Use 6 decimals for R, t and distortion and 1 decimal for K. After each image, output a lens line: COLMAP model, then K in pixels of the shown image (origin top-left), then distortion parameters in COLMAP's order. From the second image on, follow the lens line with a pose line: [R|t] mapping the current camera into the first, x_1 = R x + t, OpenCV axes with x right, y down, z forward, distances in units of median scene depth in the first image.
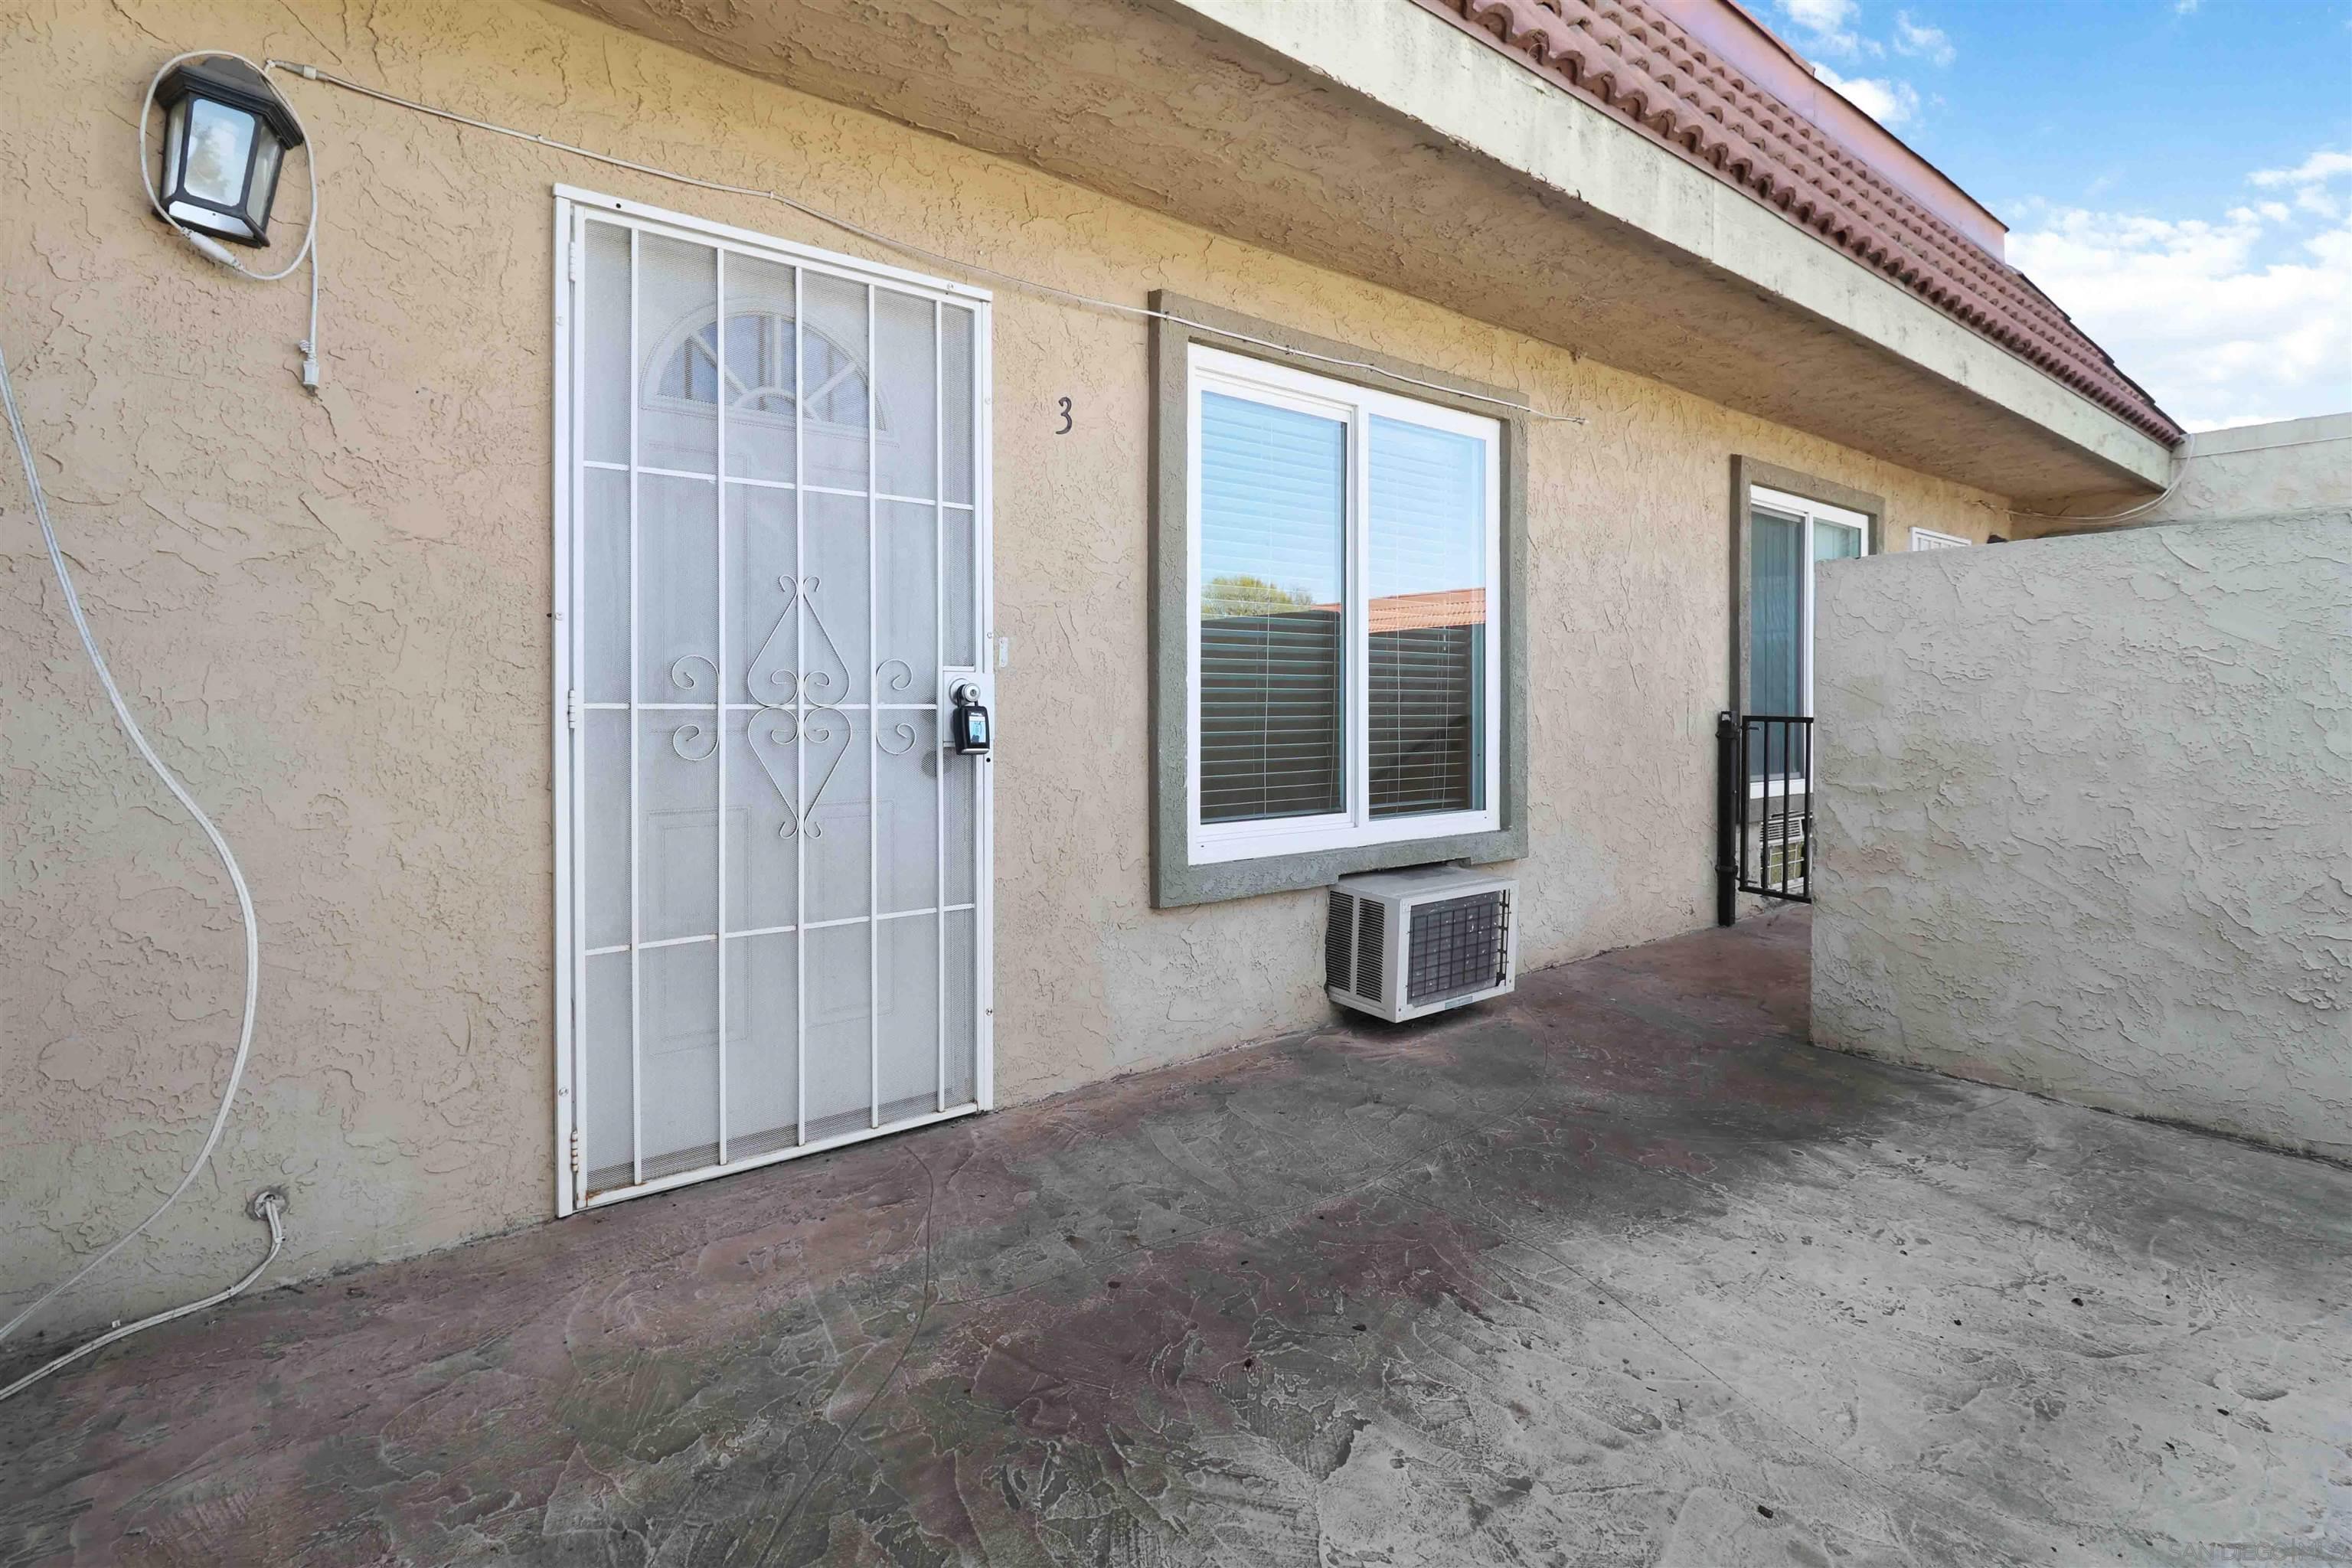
lens RADIAL K [[1142.9, 0, 1157.9], [0, 1142.9, 724.9], [0, 0, 1]] dist [-0.007871, 0.000178]
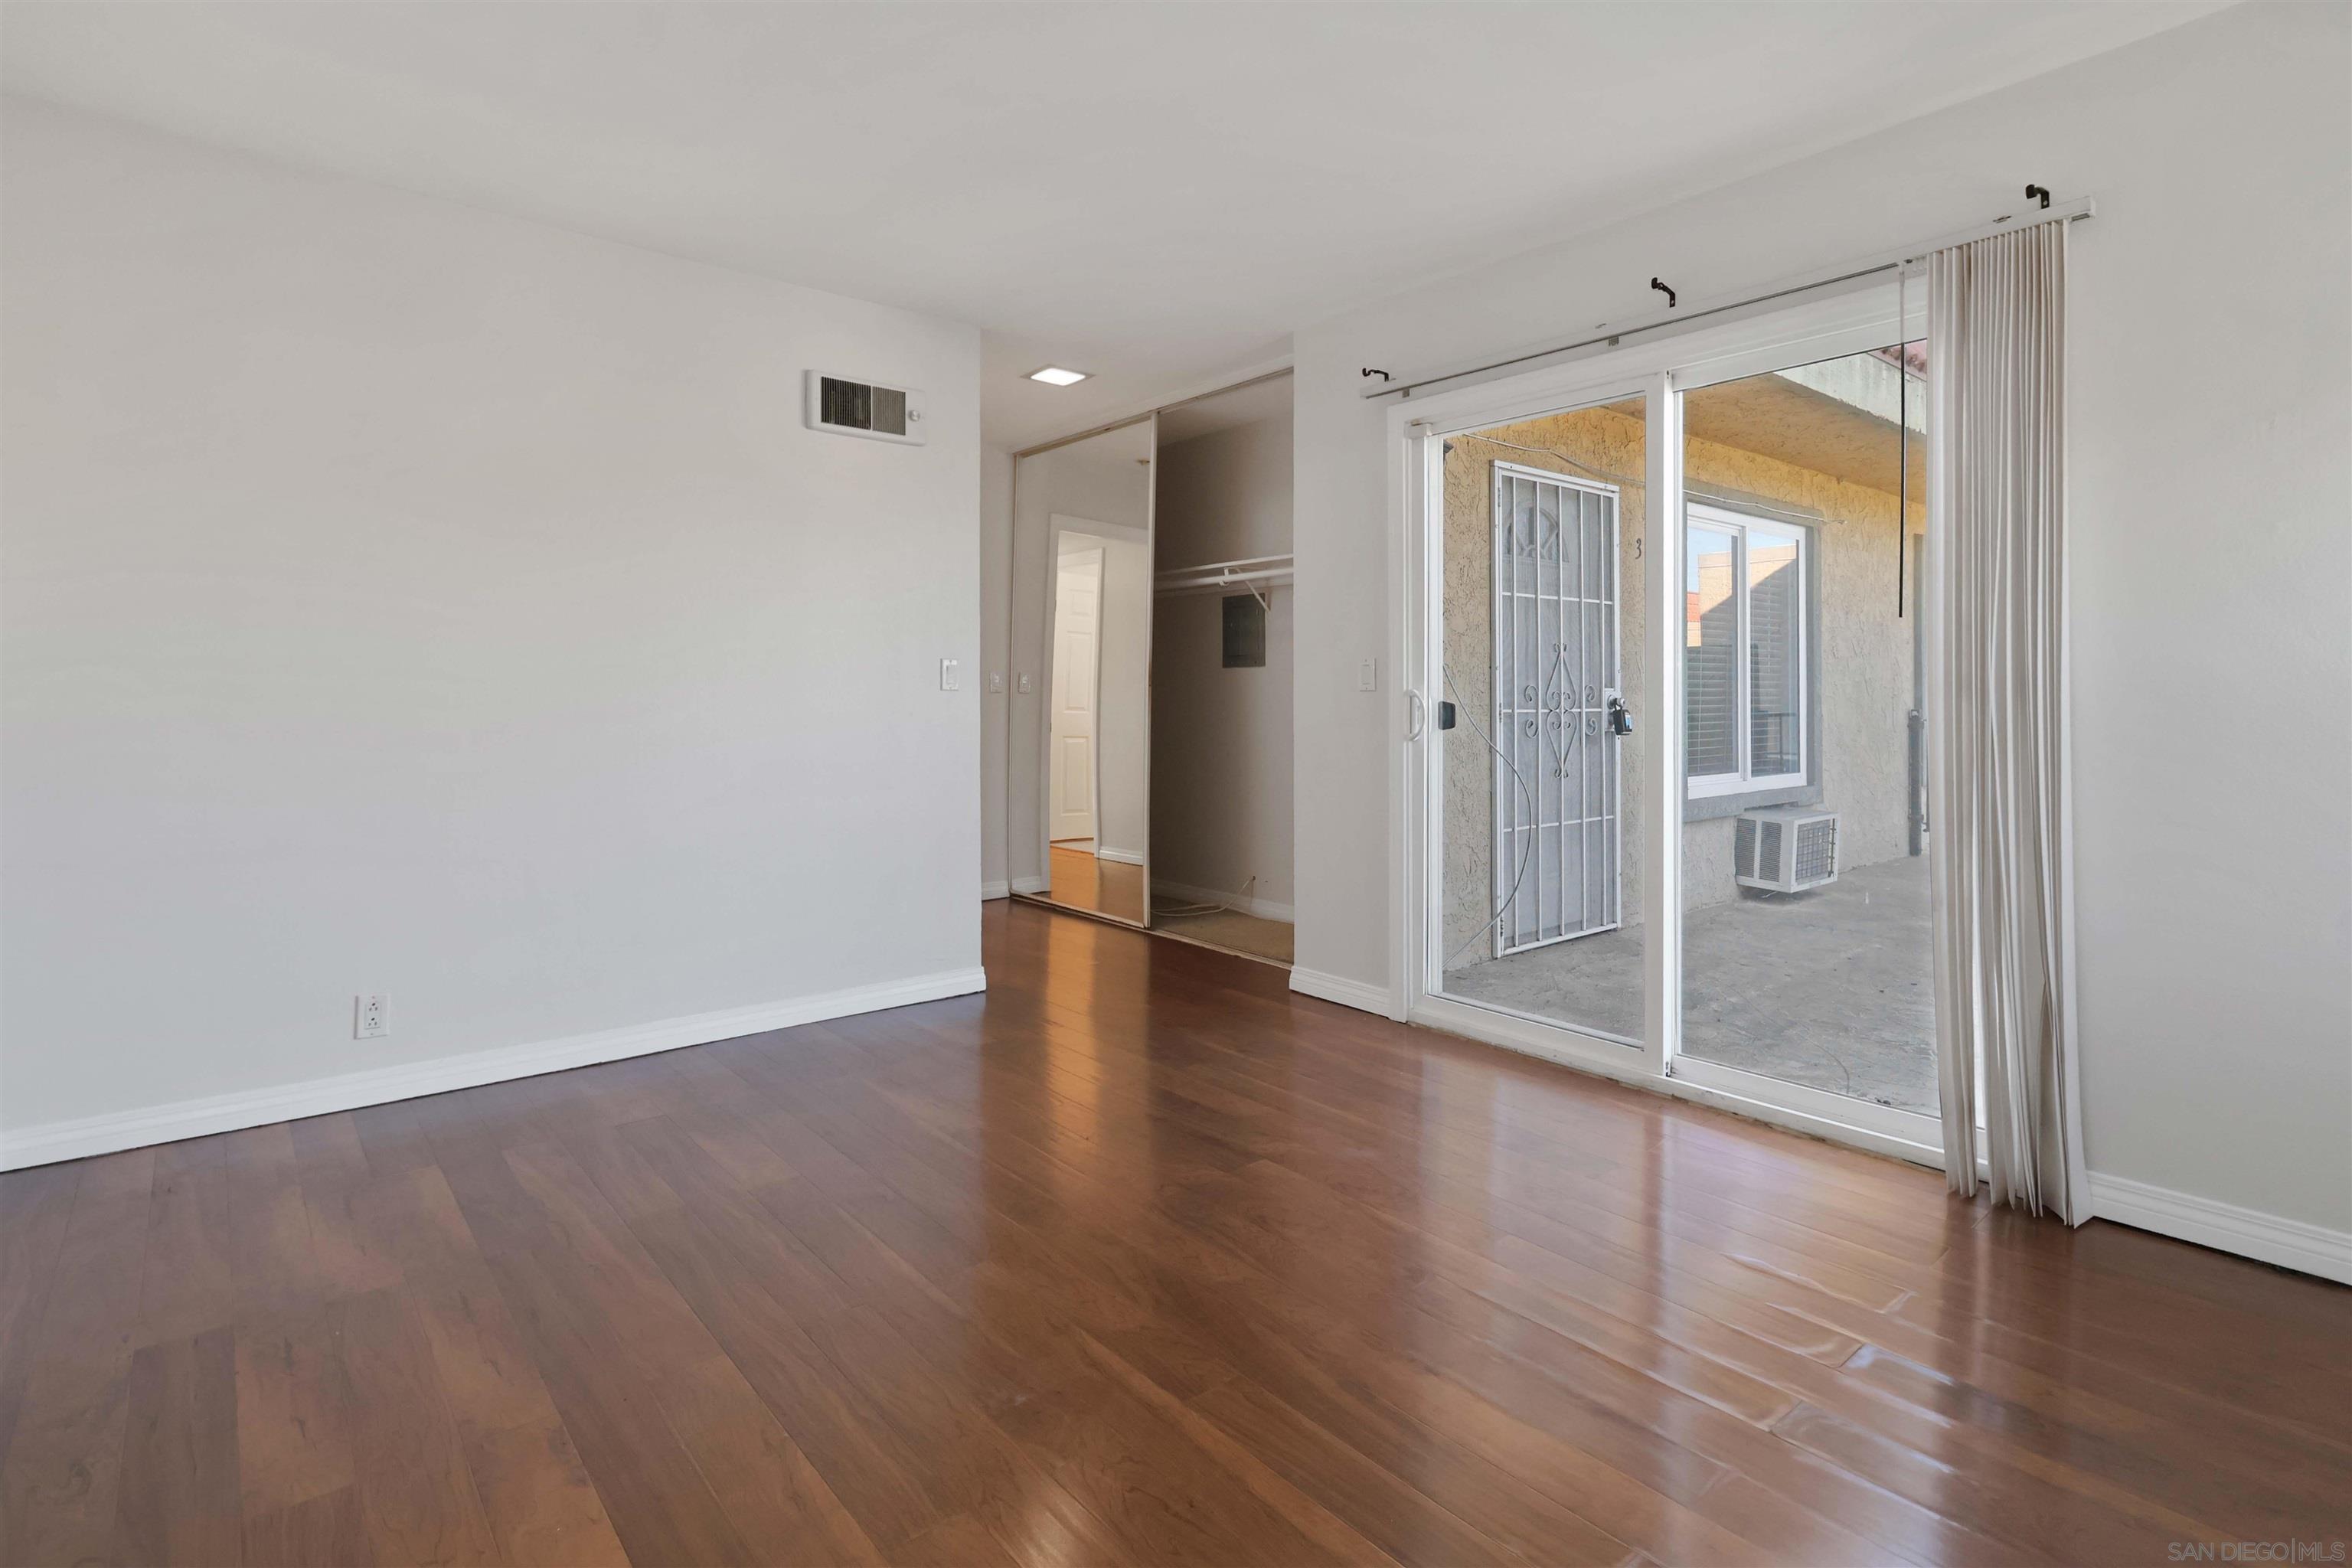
lens RADIAL K [[1142.9, 0, 1172.8], [0, 1142.9, 695.3], [0, 0, 1]] dist [-0.007871, 0.000178]
pose [[0.999832, 0.004951, 0.017654, -0.750121], [-0.004721, 0.999903, -0.013087, -0.009768], [-0.017717, 0.013002, 0.999758, -0.699245]]
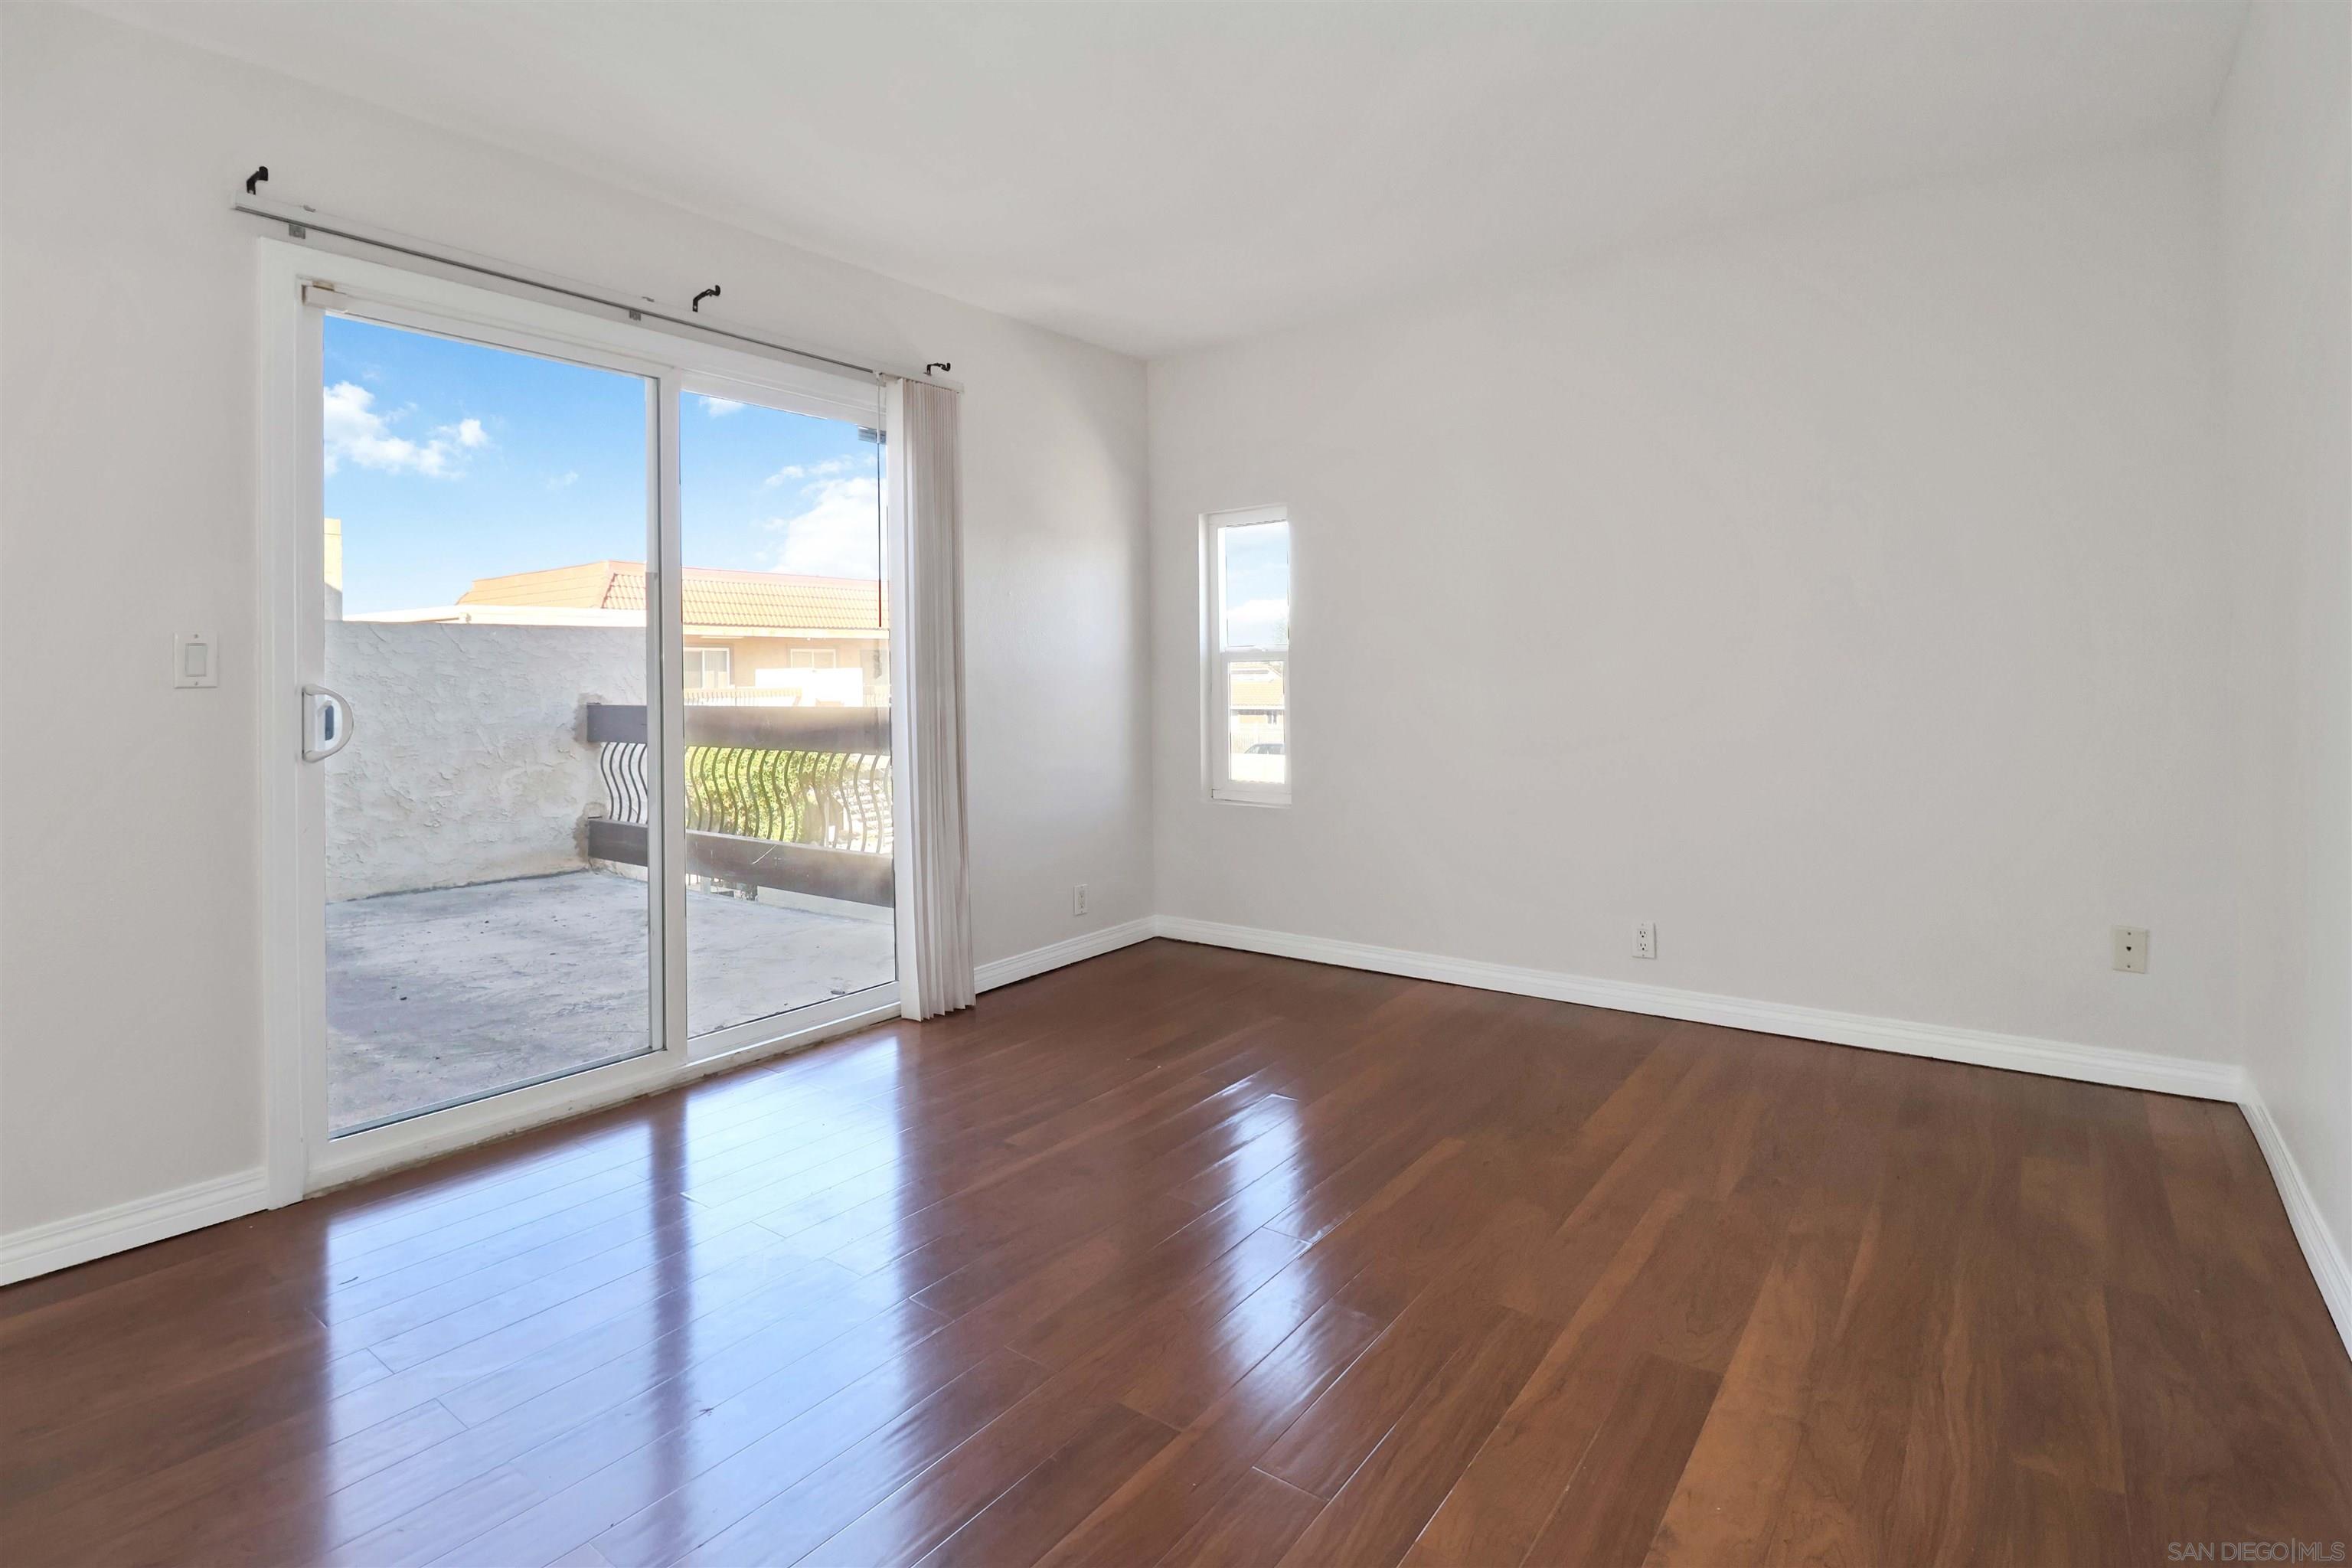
lens RADIAL K [[1142.9, 0, 1213.0], [0, 1142.9, 679.5], [0, 0, 1]] dist [-0.007871, 0.000178]
pose [[-0.262871, 0.004154, 0.964822, -1.335250], [0.025829, 0.999663, 0.002733, -0.022091], [-0.964485, 0.025638, -0.262889, 0.021092]]
